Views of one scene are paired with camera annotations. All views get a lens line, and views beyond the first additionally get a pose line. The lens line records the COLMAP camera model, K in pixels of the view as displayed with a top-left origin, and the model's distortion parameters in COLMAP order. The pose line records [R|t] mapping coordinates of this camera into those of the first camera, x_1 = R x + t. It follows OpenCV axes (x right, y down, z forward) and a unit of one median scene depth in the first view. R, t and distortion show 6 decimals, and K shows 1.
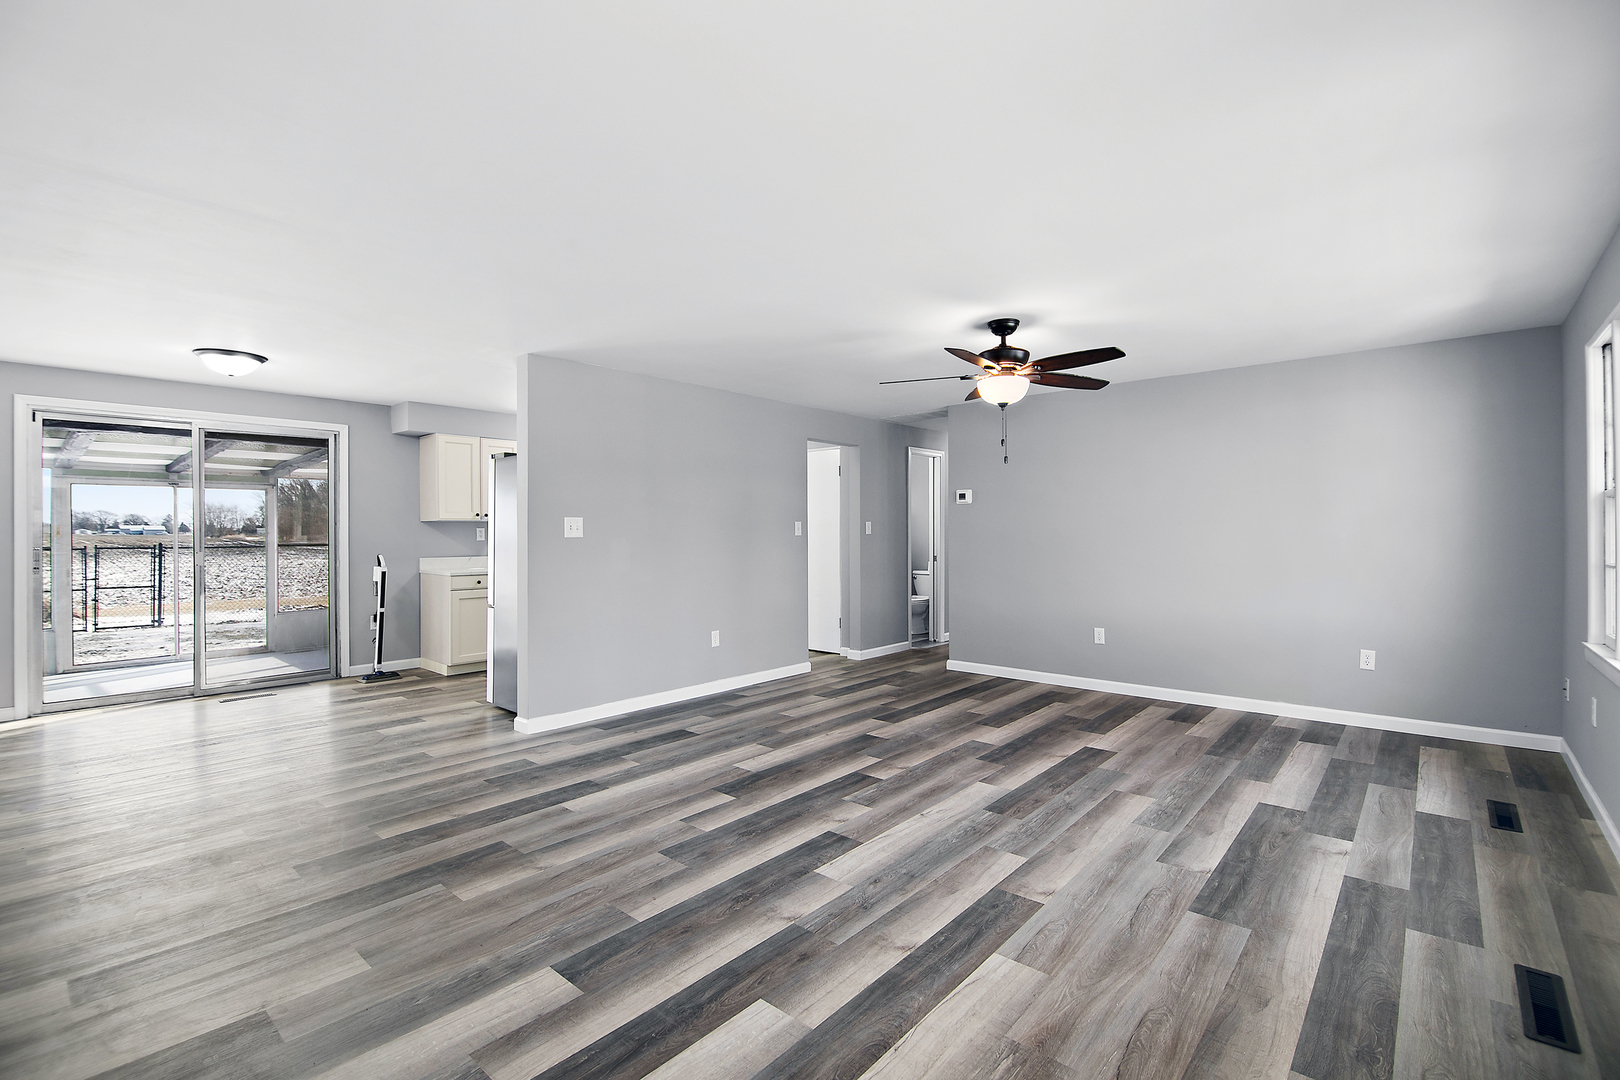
lens RADIAL K [[734.5, 0, 813.1], [0, 734.5, 530.2], [0, 0, 1]] dist [-0.007516, -0.003717]
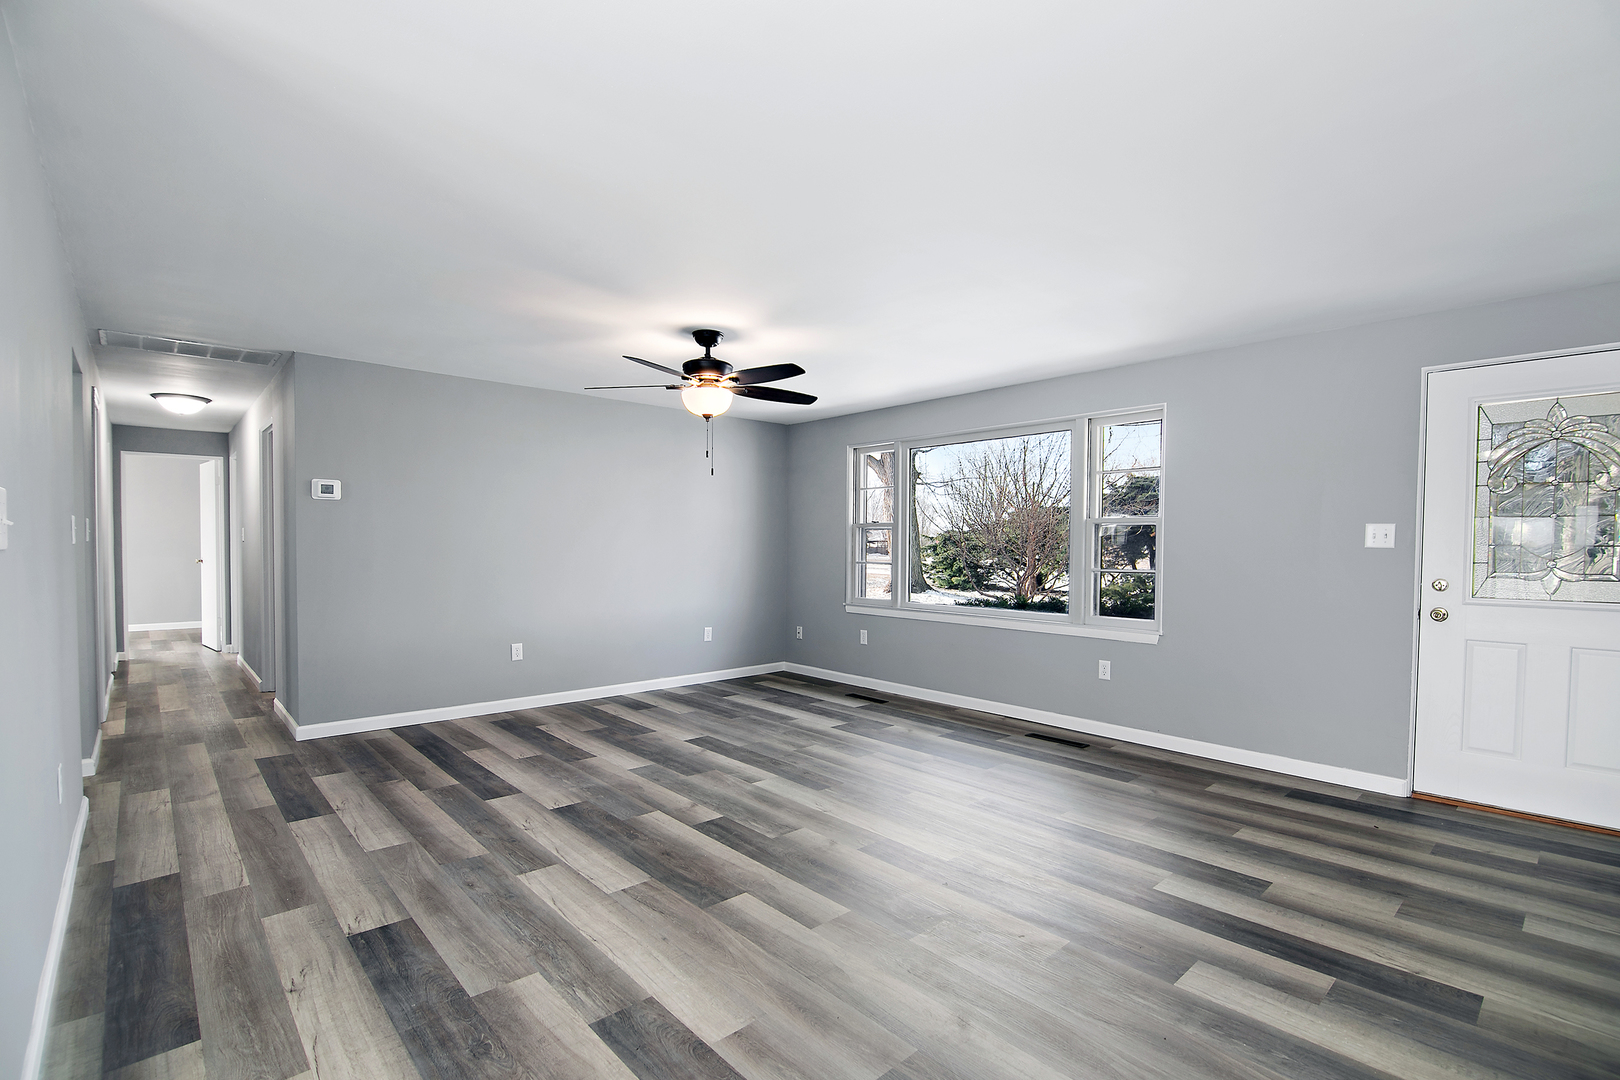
lens RADIAL K [[734.5, 0, 832.5], [0, 734.5, 555.4], [0, 0, 1]] dist [-0.007516, -0.003717]
pose [[0.100552, -0.014060, 0.994832, -0.762031], [-0.010368, 0.999831, 0.015178, 0.001507], [-0.994878, -0.011841, 0.100389, 0.751028]]
